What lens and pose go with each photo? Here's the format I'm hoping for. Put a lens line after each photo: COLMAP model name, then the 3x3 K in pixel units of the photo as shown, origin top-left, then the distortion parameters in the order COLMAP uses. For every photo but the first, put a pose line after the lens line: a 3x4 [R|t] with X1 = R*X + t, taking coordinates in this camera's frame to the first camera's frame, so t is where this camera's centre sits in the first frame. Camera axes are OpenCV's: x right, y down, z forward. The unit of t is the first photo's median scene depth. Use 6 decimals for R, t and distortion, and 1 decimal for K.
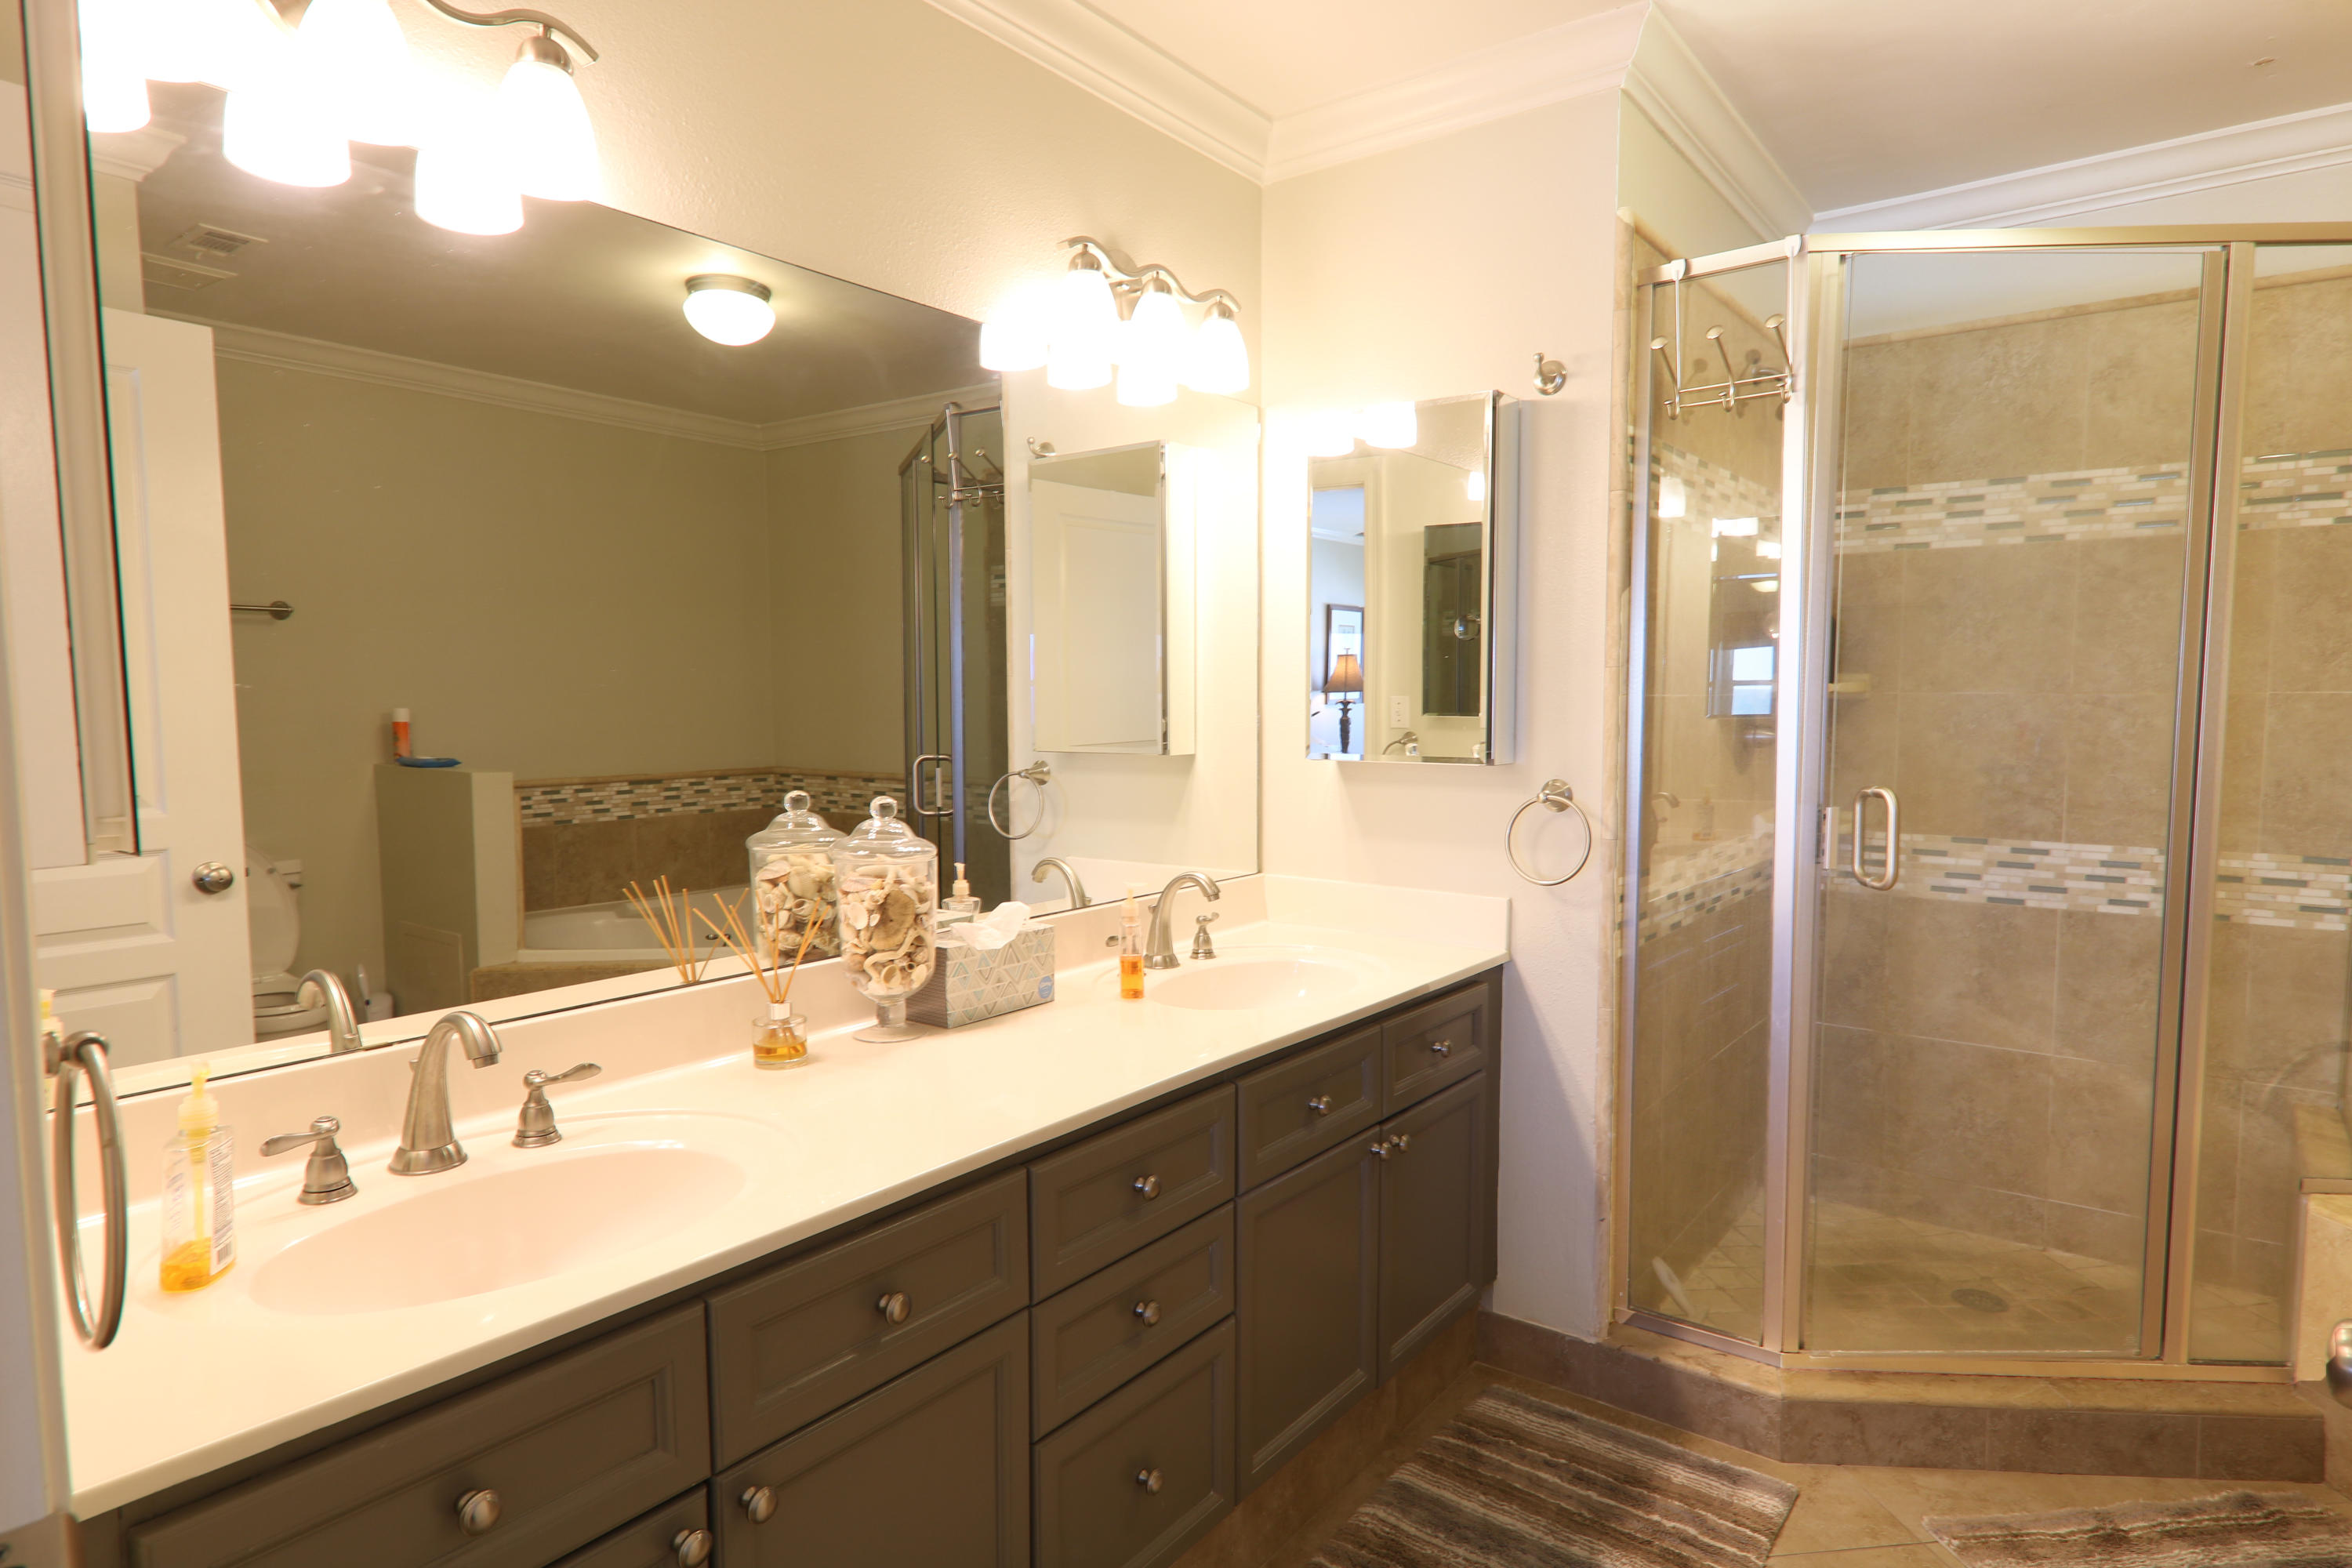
lens RADIAL K [[1322.8, 0, 1181.8], [0, 1322.8, 786.1], [0, 0, 1]] dist [0.008022, -0.000645]
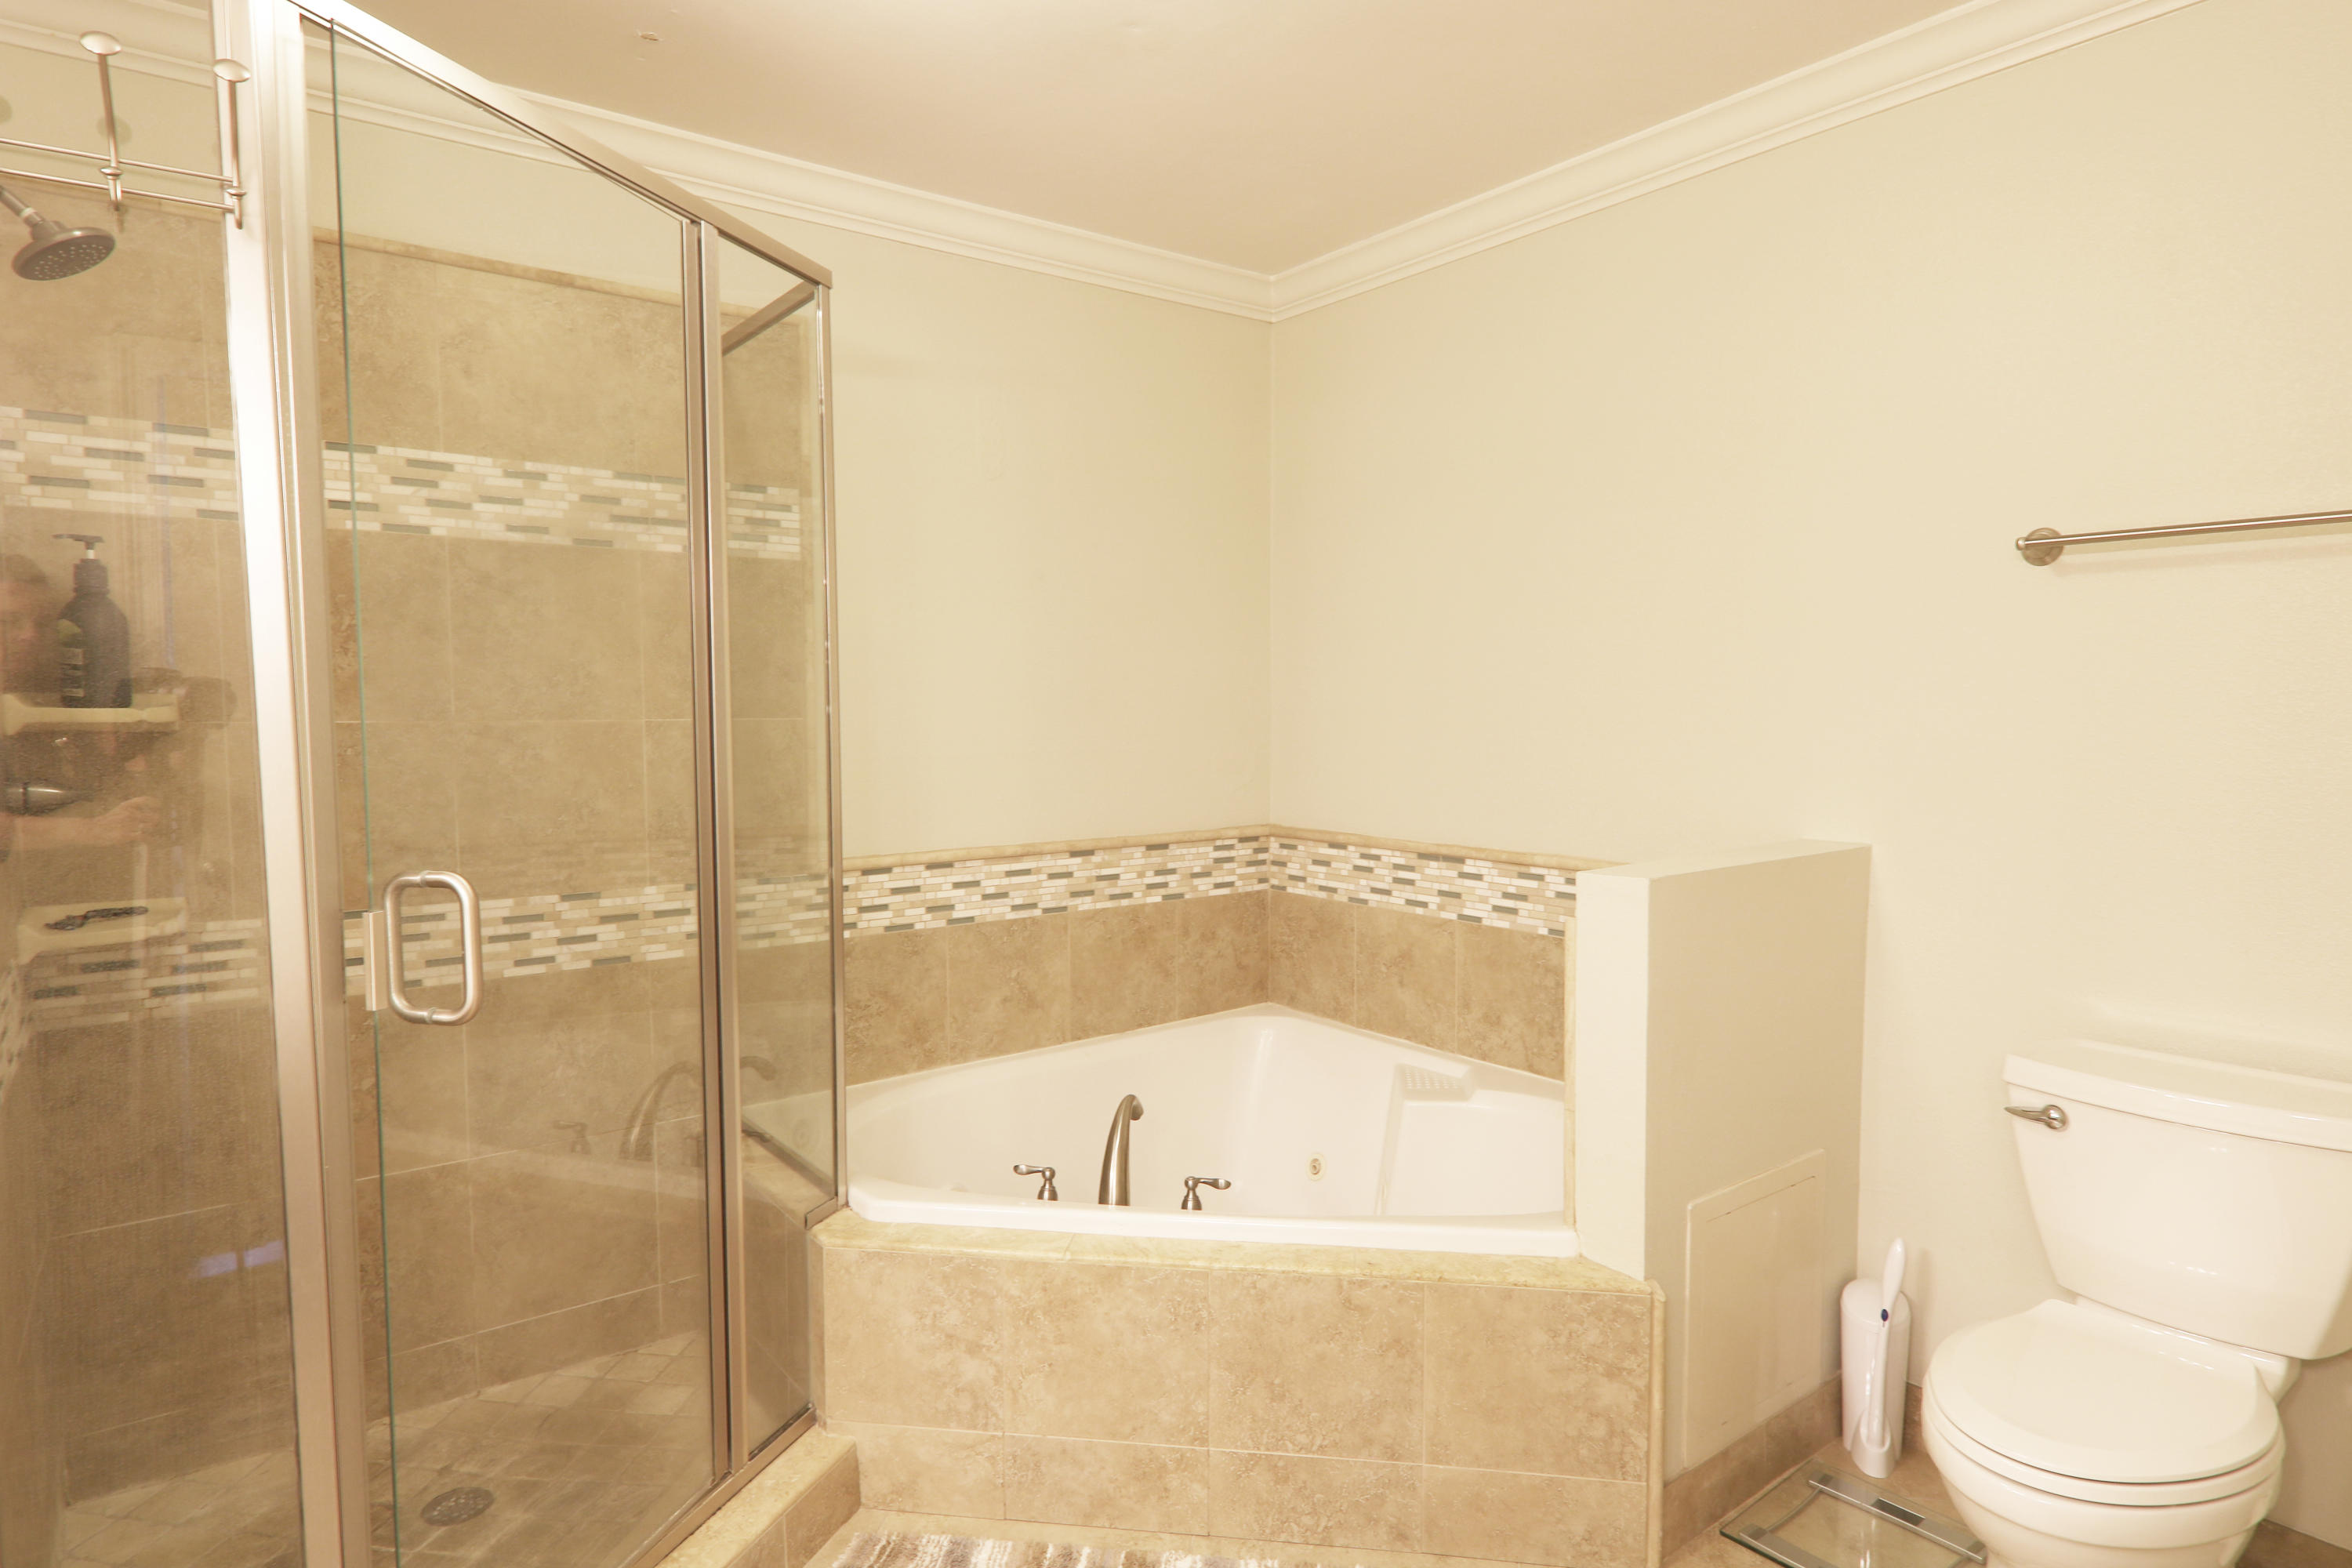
lens RADIAL K [[1322.8, 0, 1179.2], [0, 1322.8, 796.8], [0, 0, 1]] dist [0.008022, -0.000645]
pose [[0.268273, -0.062890, 0.961288, -0.005557], [0.068935, 0.996562, 0.045960, -0.030648], [-0.960873, 0.053937, 0.271686, 0.349697]]
